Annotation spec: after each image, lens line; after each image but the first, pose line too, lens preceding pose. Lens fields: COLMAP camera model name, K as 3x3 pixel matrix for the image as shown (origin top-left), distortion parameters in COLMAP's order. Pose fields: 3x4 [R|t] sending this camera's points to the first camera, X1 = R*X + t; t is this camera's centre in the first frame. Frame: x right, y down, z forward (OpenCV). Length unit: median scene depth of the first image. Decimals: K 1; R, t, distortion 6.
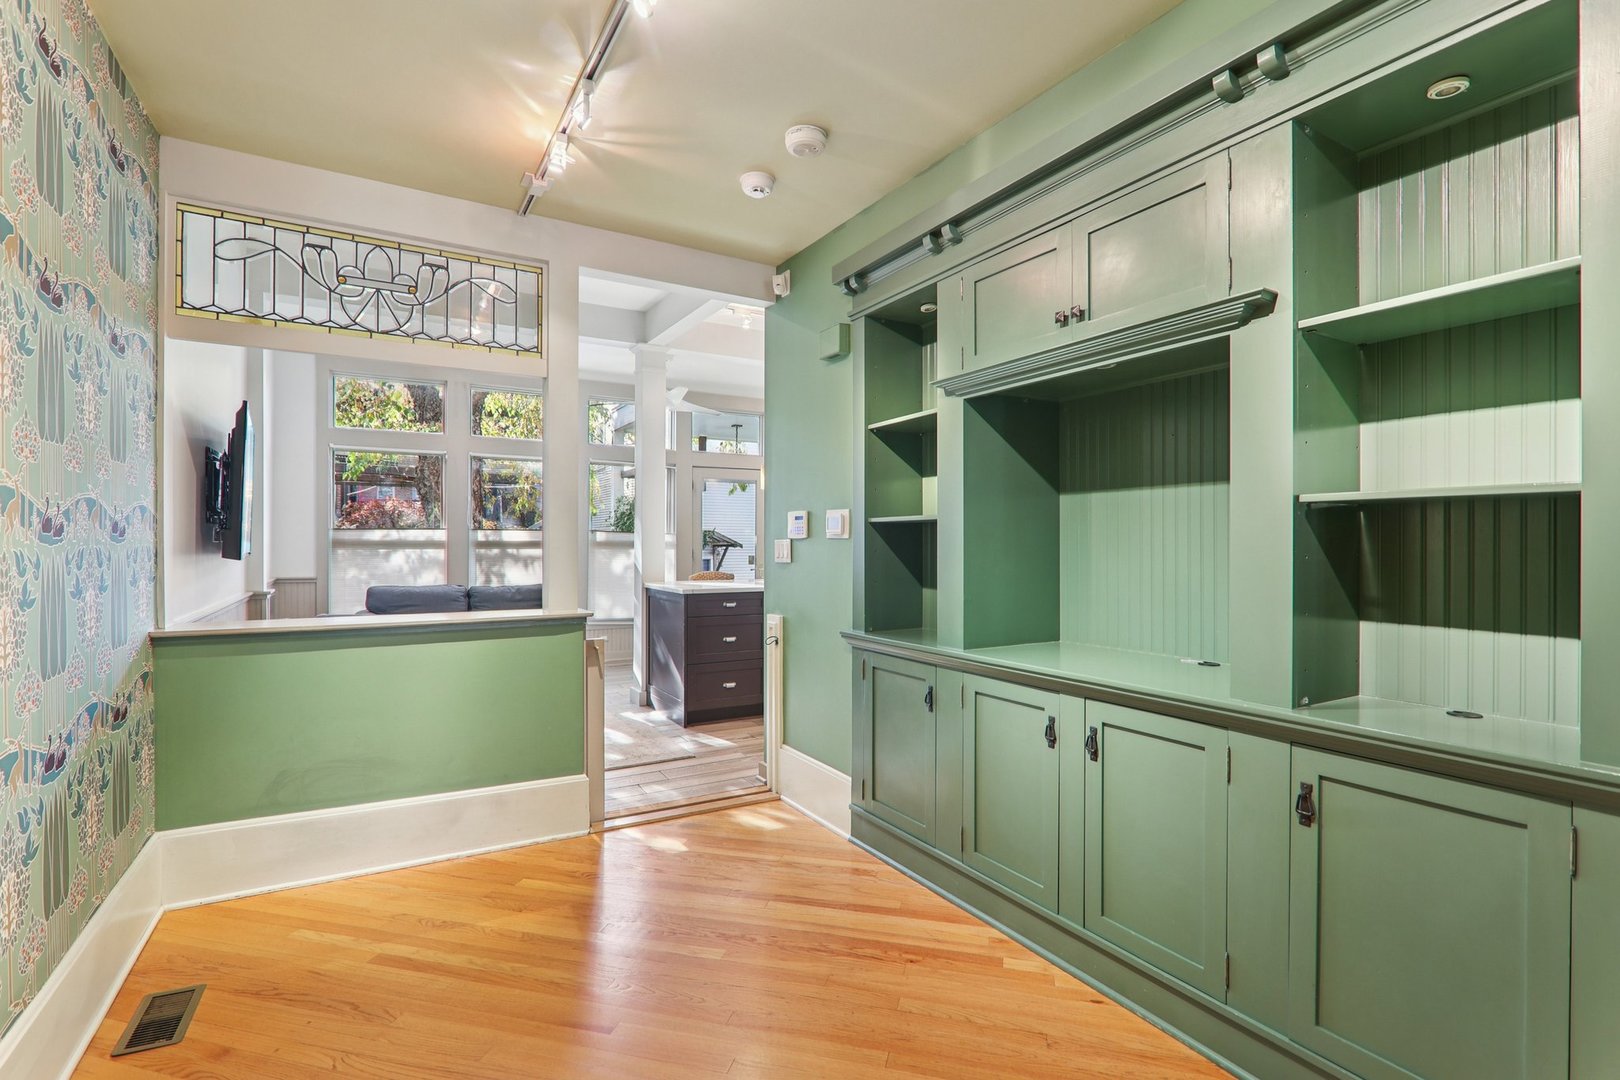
lens RADIAL K [[749.5, 0, 826.4], [0, 749.5, 550.8], [0, 0, 1]] dist [-0.013679, 0.002329]
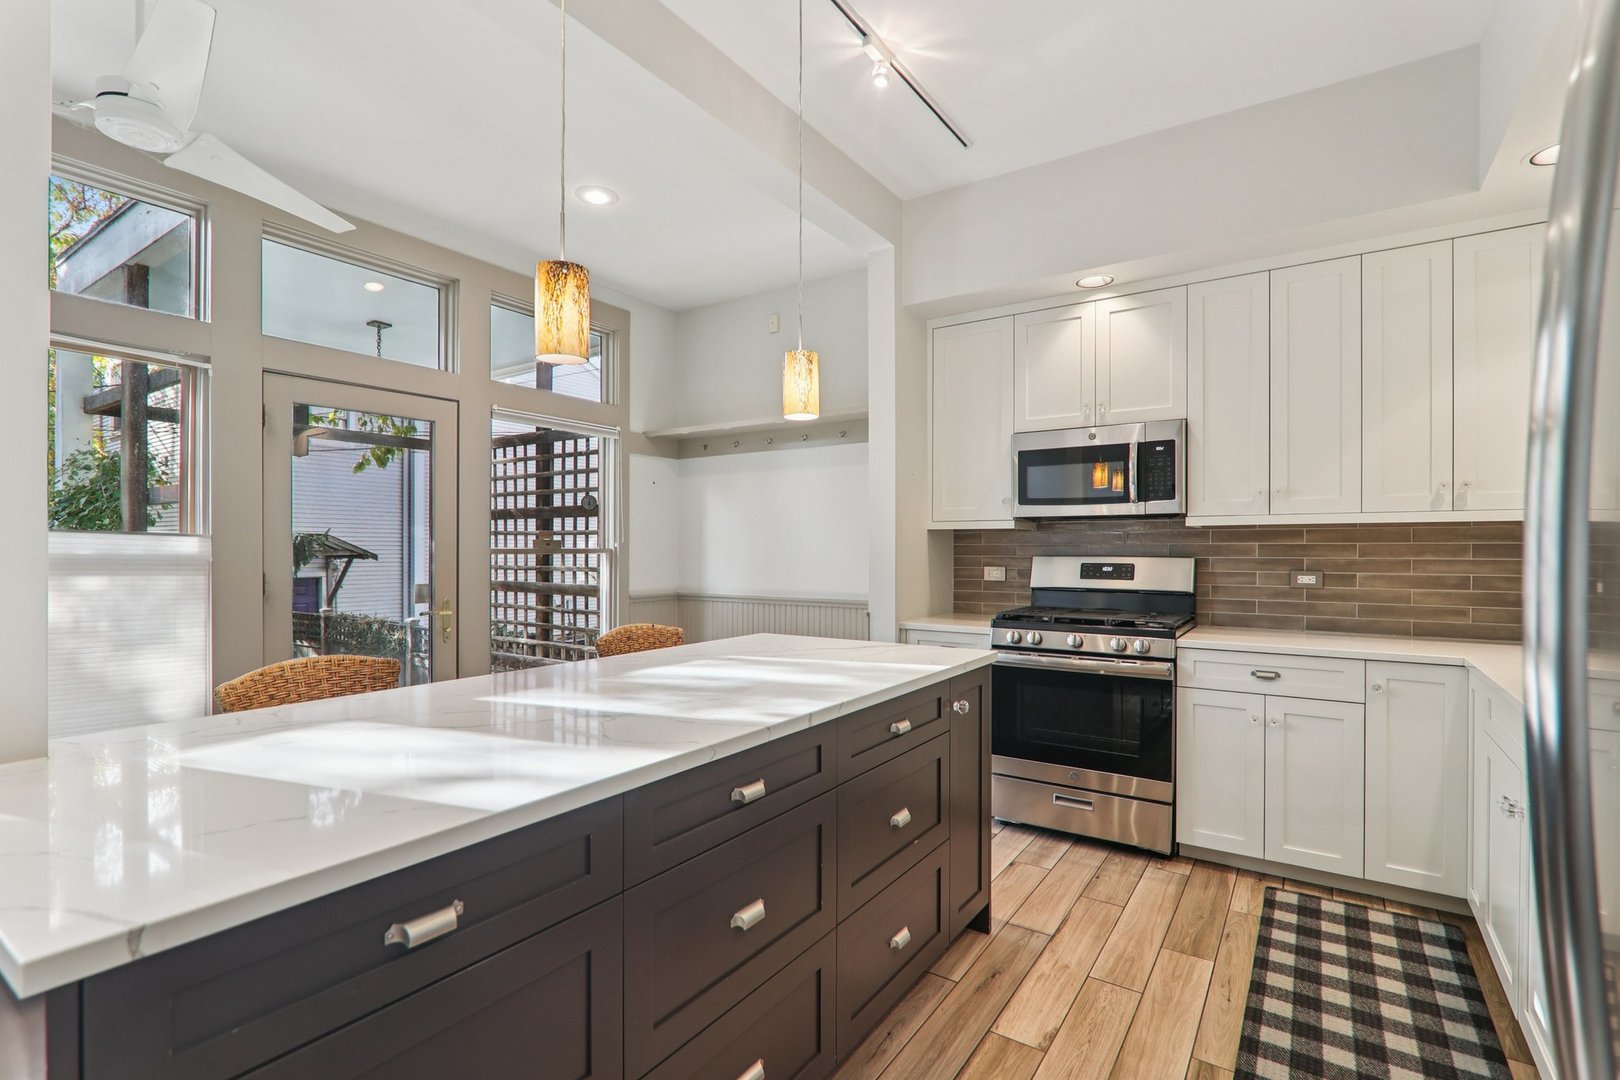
lens RADIAL K [[749.5, 0, 808.4], [0, 749.5, 549.6], [0, 0, 1]] dist [-0.013679, 0.002329]
pose [[0.911840, -0.012454, 0.410358, -0.035001], [0.015601, 0.999869, -0.004322, -0.003802], [-0.410250, 0.010343, 0.911914, 0.240671]]
